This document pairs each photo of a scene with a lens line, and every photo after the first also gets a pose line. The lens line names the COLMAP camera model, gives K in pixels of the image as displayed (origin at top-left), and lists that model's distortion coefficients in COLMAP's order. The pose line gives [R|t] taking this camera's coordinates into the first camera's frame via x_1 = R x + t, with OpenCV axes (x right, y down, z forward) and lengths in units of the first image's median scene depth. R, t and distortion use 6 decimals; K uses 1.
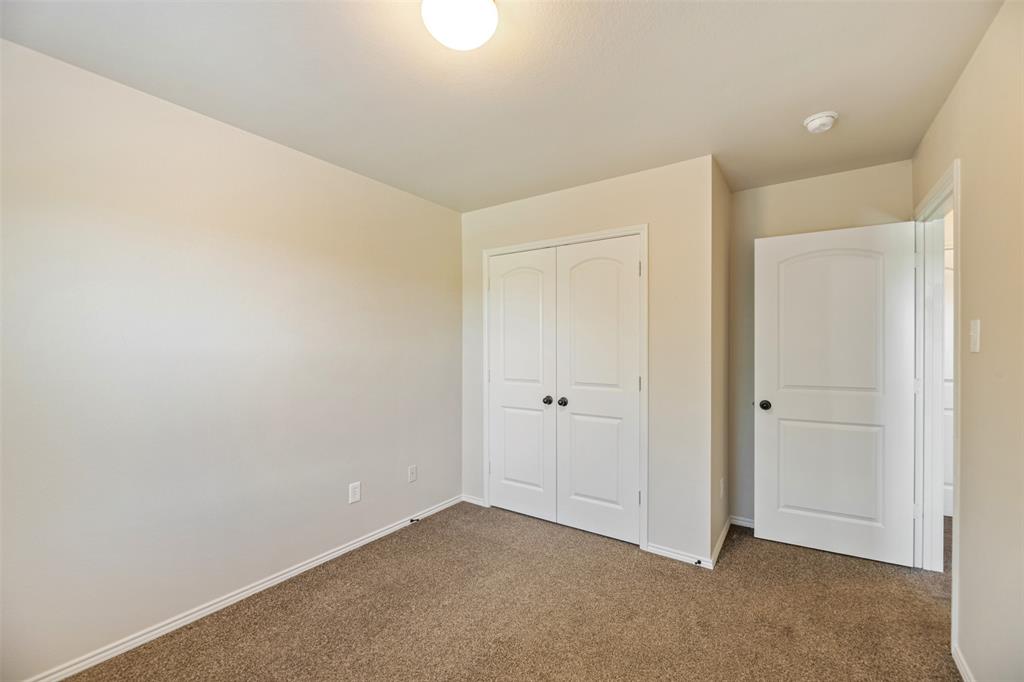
lens RADIAL K [[411.9, 0, 512.0], [0, 411.9, 341.0], [0, 0, 1]] dist [-0.000554, -0.000061]
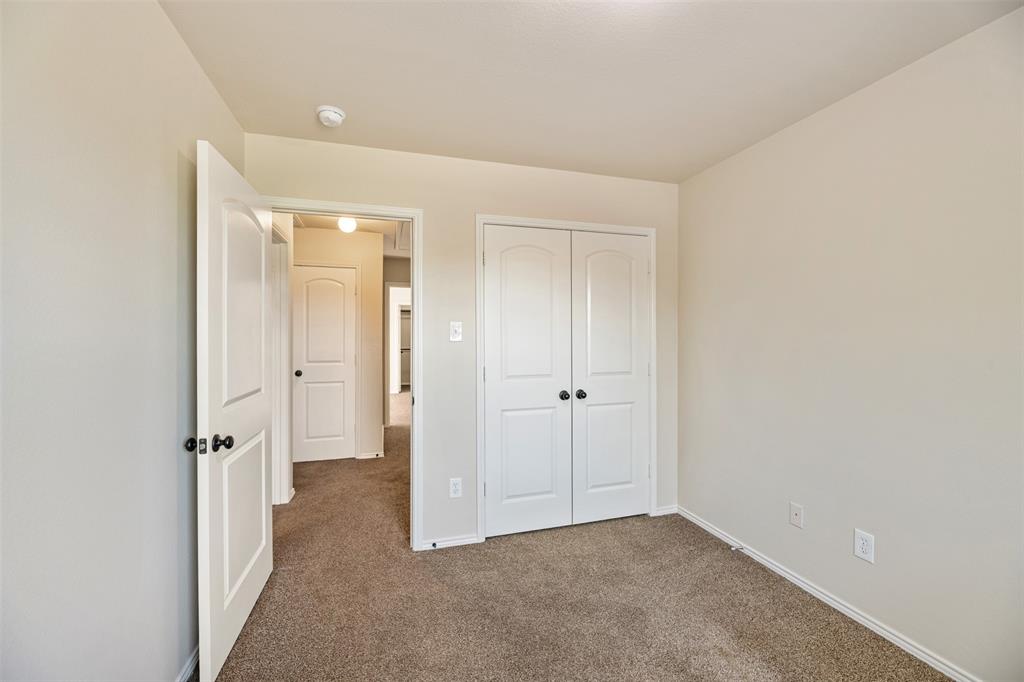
lens RADIAL K [[428.1, 0, 512.6], [0, 428.1, 330.3], [0, 0, 1]] dist [-0.000024, -0.000129]
pose [[0.633101, 0.004656, 0.774055, -0.730463], [-0.000495, 0.999984, -0.005611, 0.004316], [-0.774069, 0.003170, 0.633093, 0.483199]]
